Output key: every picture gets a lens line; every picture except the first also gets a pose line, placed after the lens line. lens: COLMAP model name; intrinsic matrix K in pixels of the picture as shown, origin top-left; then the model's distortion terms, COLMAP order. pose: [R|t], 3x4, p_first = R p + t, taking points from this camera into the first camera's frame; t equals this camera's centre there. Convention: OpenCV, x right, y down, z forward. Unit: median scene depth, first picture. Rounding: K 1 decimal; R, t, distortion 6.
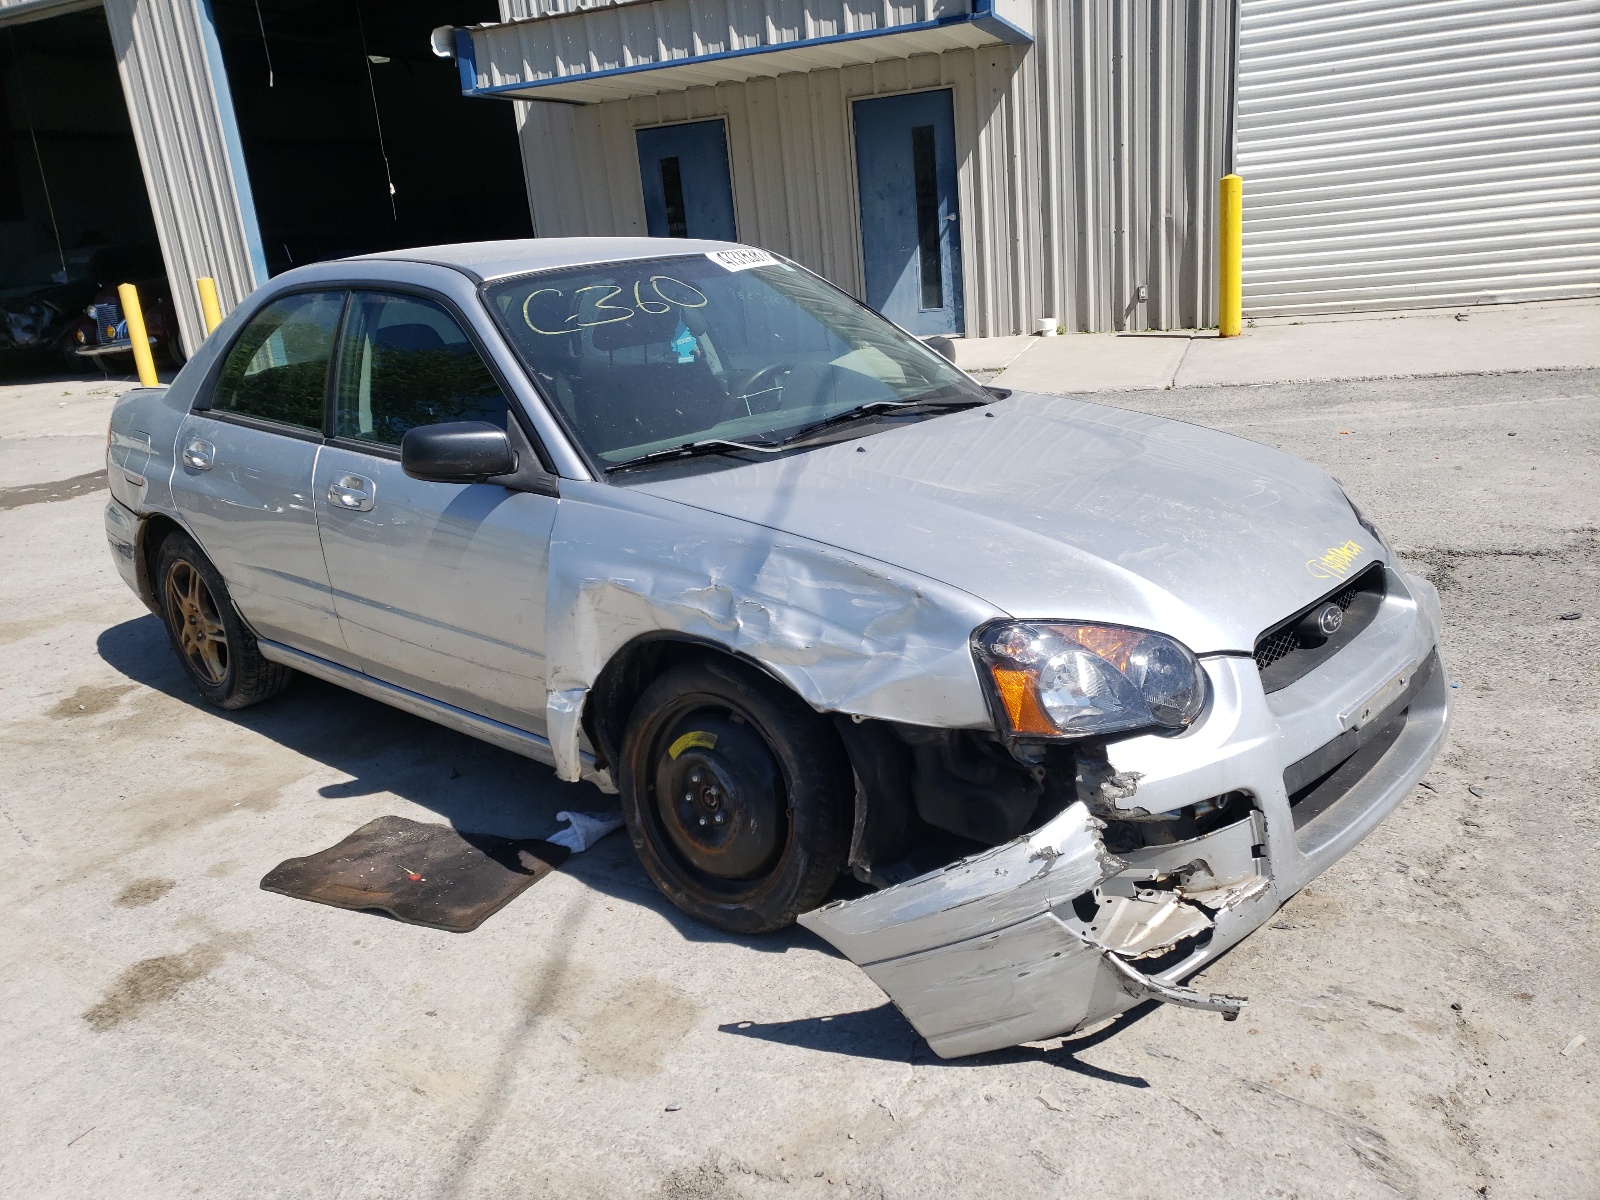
lens RADIAL K [[1240.4, 0, 800.0], [0, 1240.4, 600.0], [0, 0, 1]] dist [-0.012872, -0.003715]
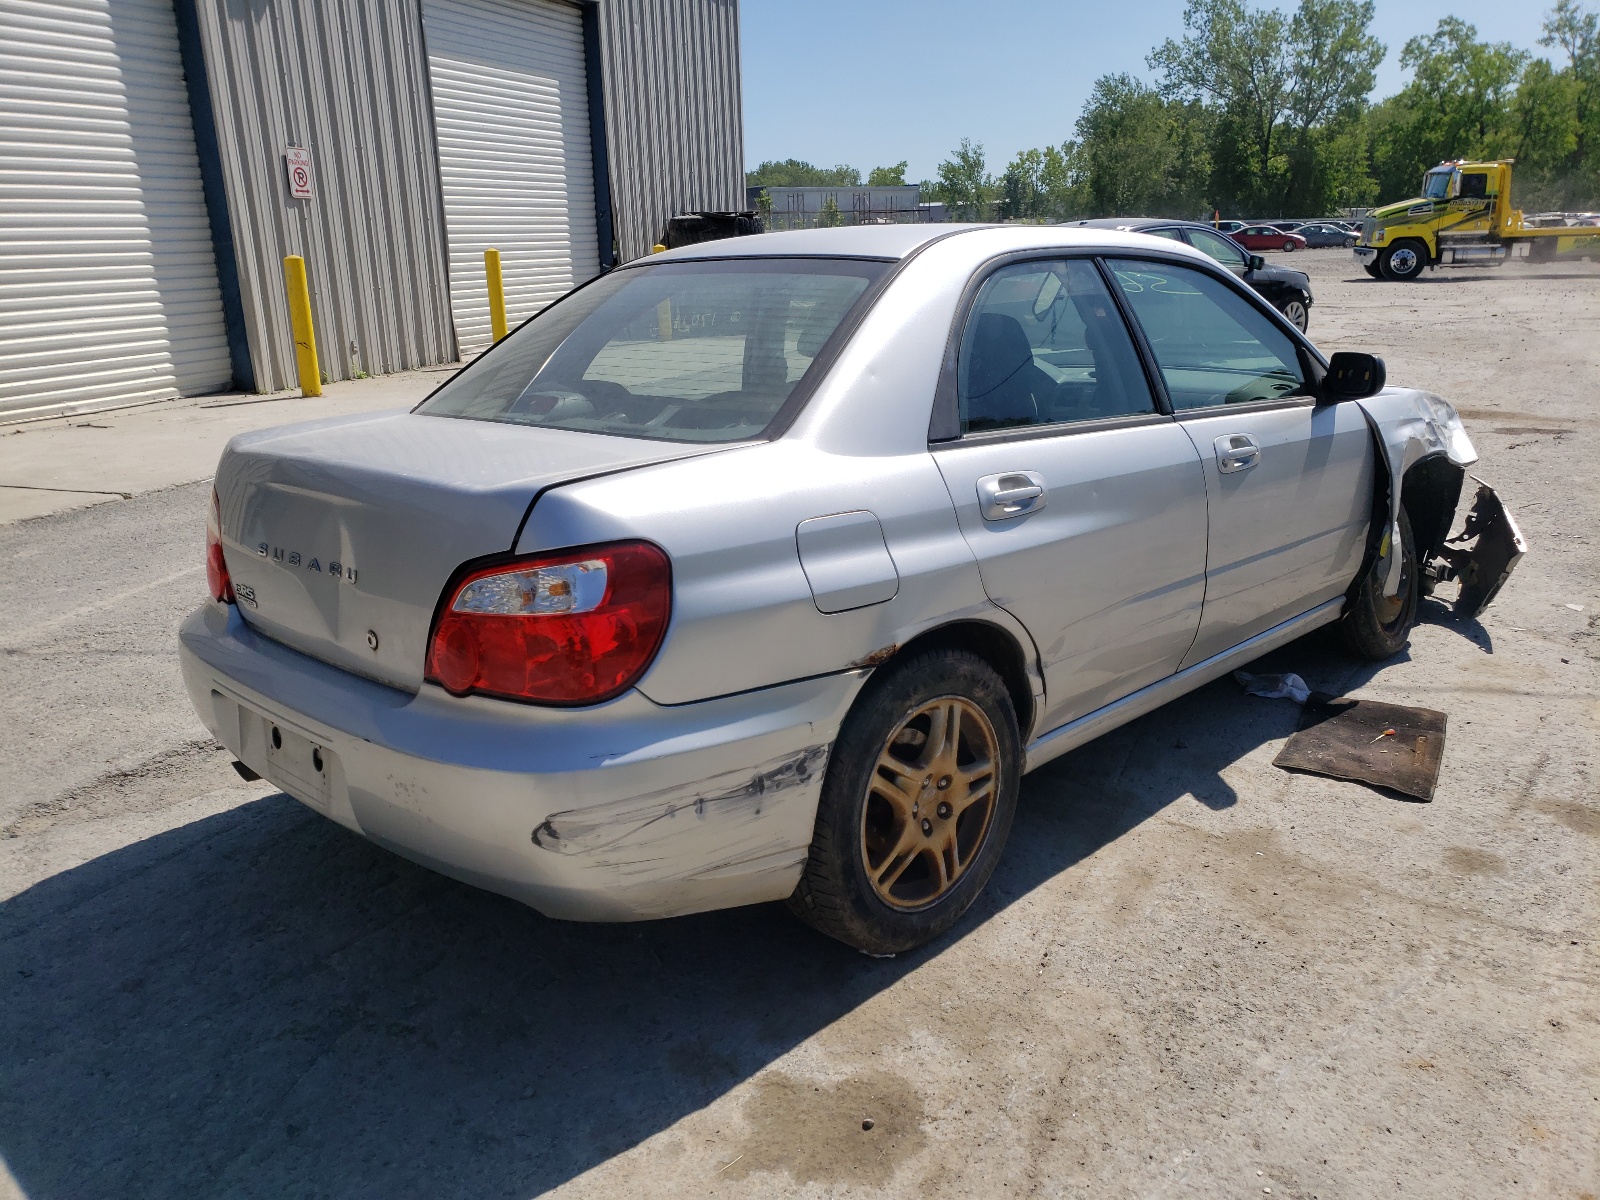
lens RADIAL K [[1215.6, 0, 800.0], [0, 1215.6, 600.0], [0, 0, 1]] dist [0.008090, 0.003892]
pose [[0.073423, -0.192801, 0.978487, -1.286696], [0.318270, 0.934362, 0.160225, -0.231998], [-0.945152, 0.299659, 0.129967, 1.170299]]
